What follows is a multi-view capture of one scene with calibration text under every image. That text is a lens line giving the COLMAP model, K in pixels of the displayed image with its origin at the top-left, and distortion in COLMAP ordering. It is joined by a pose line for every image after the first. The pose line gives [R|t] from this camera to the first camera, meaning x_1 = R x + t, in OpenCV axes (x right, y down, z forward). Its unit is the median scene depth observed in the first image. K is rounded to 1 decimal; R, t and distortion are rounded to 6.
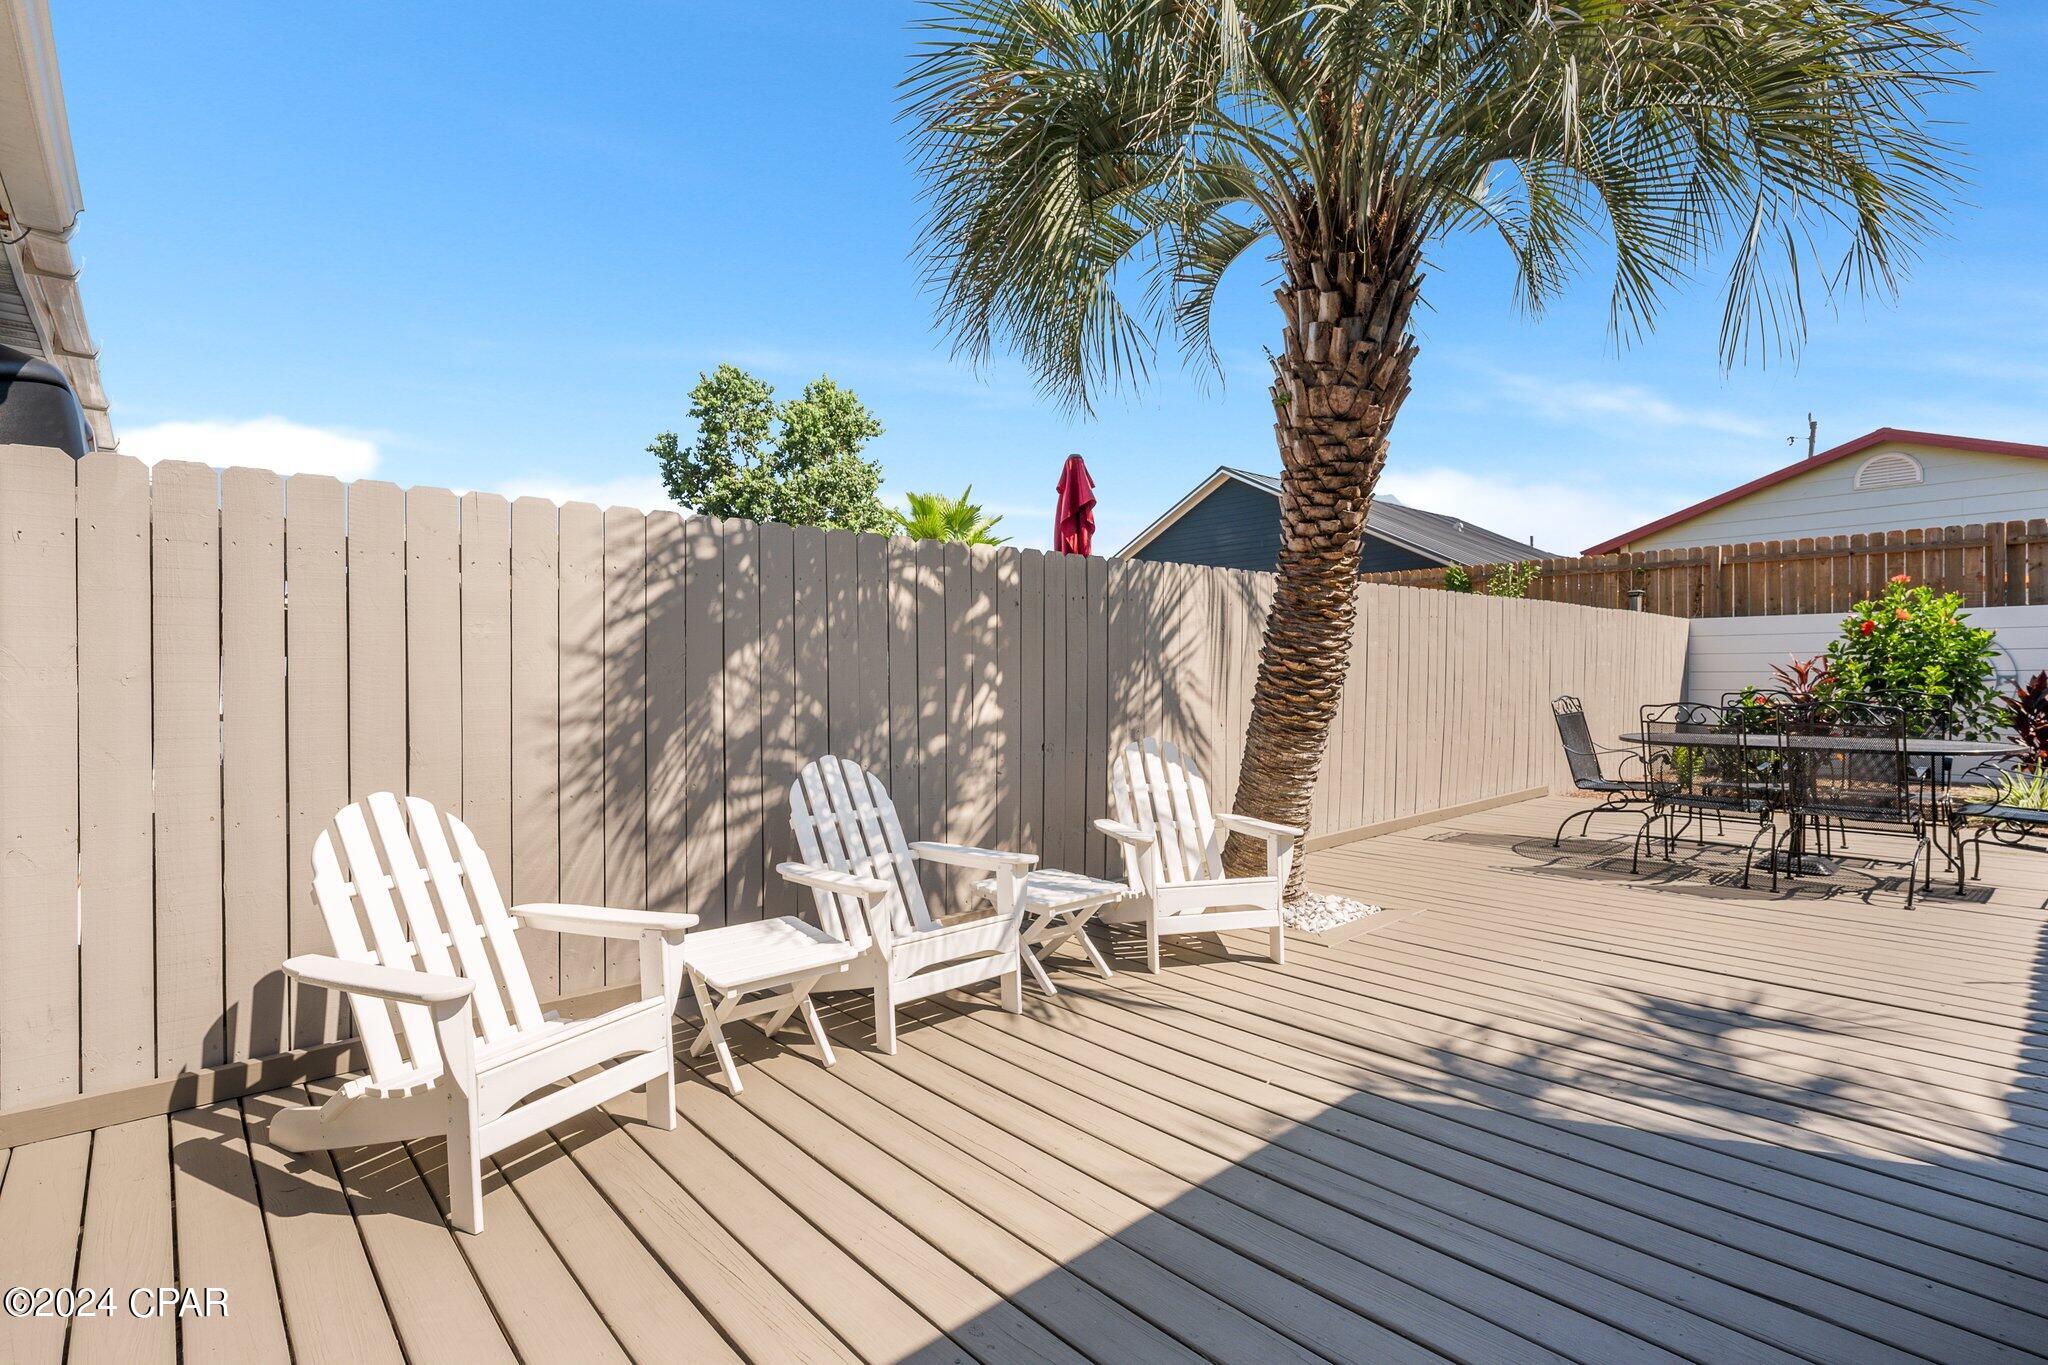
lens RADIAL K [[977.3, 0, 1014.4], [0, 977.3, 671.6], [0, 0, 1]] dist [-0.001229, 0.000044]
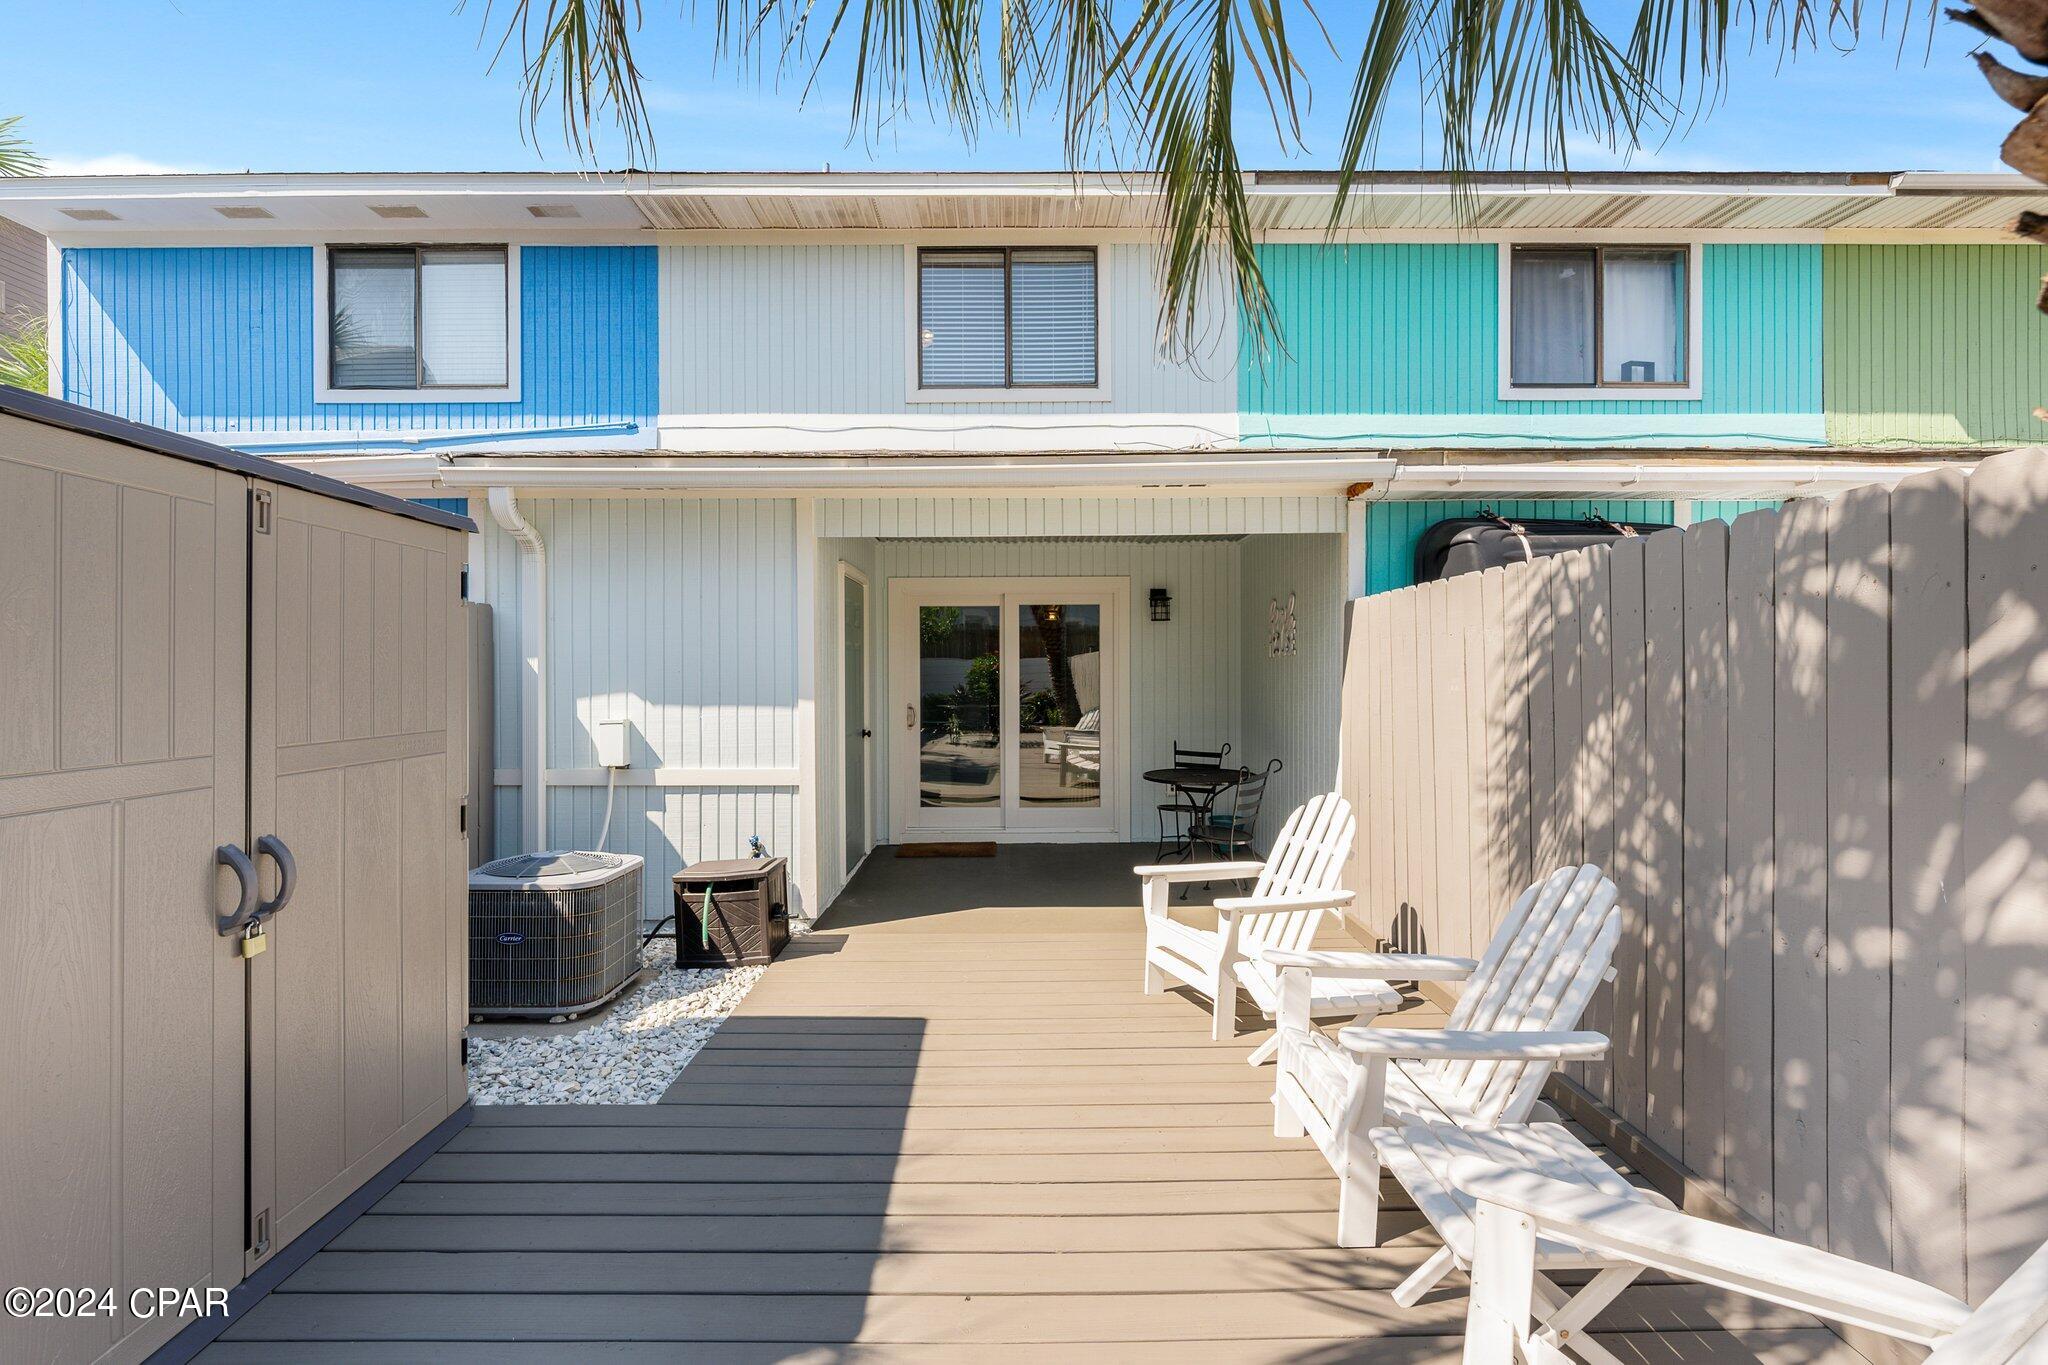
lens RADIAL K [[880.5, 0, 1020.4], [0, 880.5, 676.7], [0, 0, 1]] dist [-0.001551, -0.000852]
pose [[-0.648838, 0.013174, -0.760813, 0.479333], [0.005674, 0.999906, 0.012476, -0.056617], [0.760906, 0.003778, -0.648852, 0.942206]]
